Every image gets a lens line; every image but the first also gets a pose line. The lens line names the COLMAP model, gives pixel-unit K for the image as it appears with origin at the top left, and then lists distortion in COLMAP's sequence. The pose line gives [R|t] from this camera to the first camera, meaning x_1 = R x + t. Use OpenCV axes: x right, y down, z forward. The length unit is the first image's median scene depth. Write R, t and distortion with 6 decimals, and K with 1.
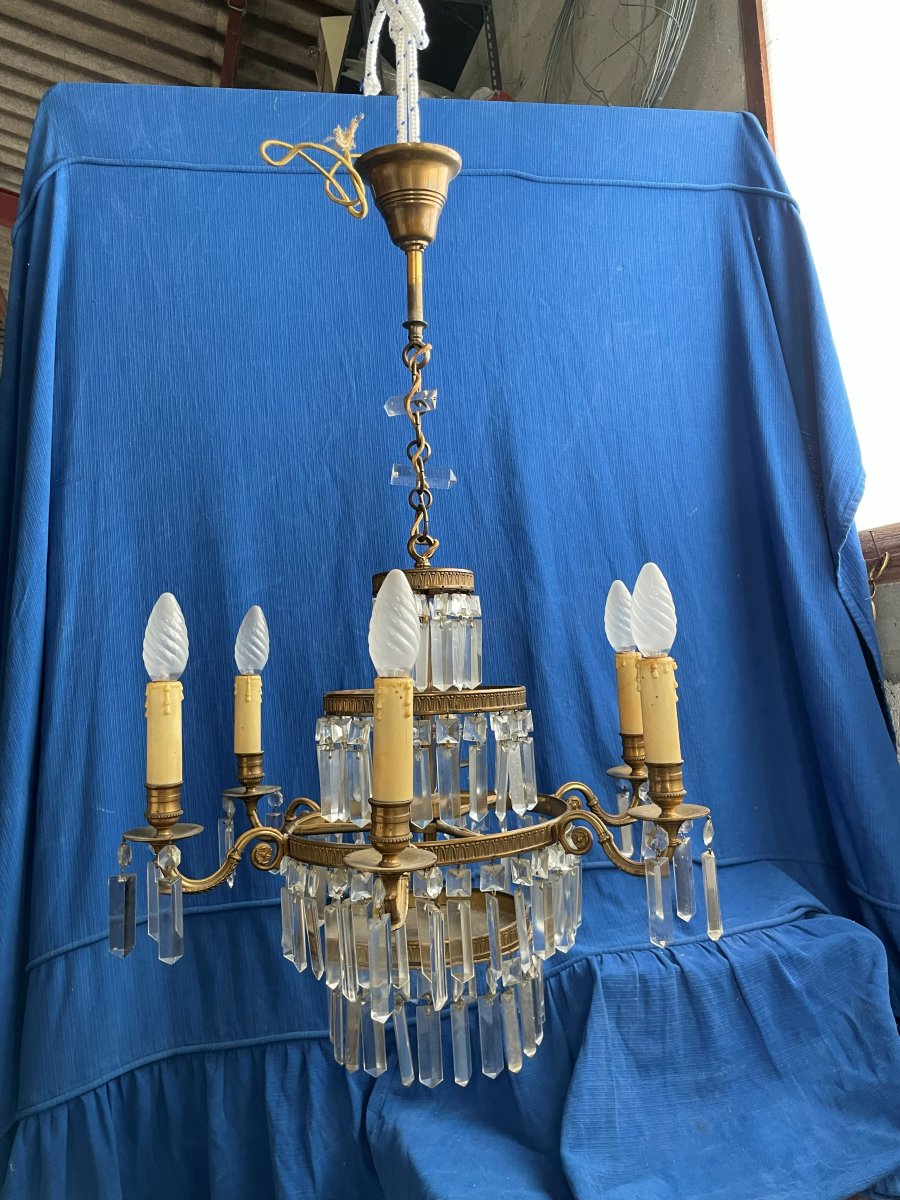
lens RADIAL K [[902.7, 0, 450.0], [0, 902.7, 600.0], [0, 0, 1]] dist [0.045452, -0.095332]
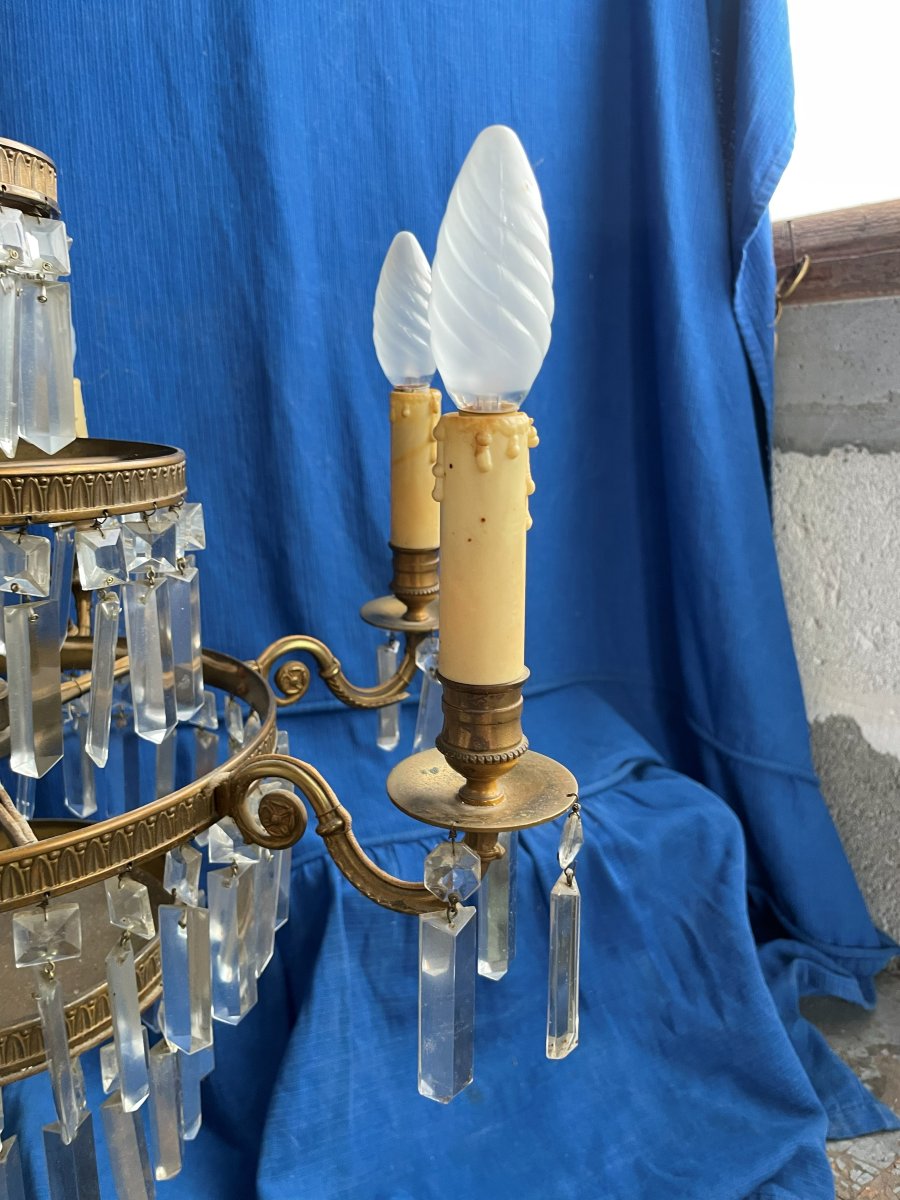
lens RADIAL K [[940.1, 0, 453.5], [0, 940.1, 592.6], [0, 0, 1]] dist [0.050827, -0.052664]
pose [[0.973608, 0.014969, 0.227734, 0.086120], [-0.078653, 0.958725, 0.273239, 0.019055], [-0.214245, -0.283939, 0.934600, 0.408836]]
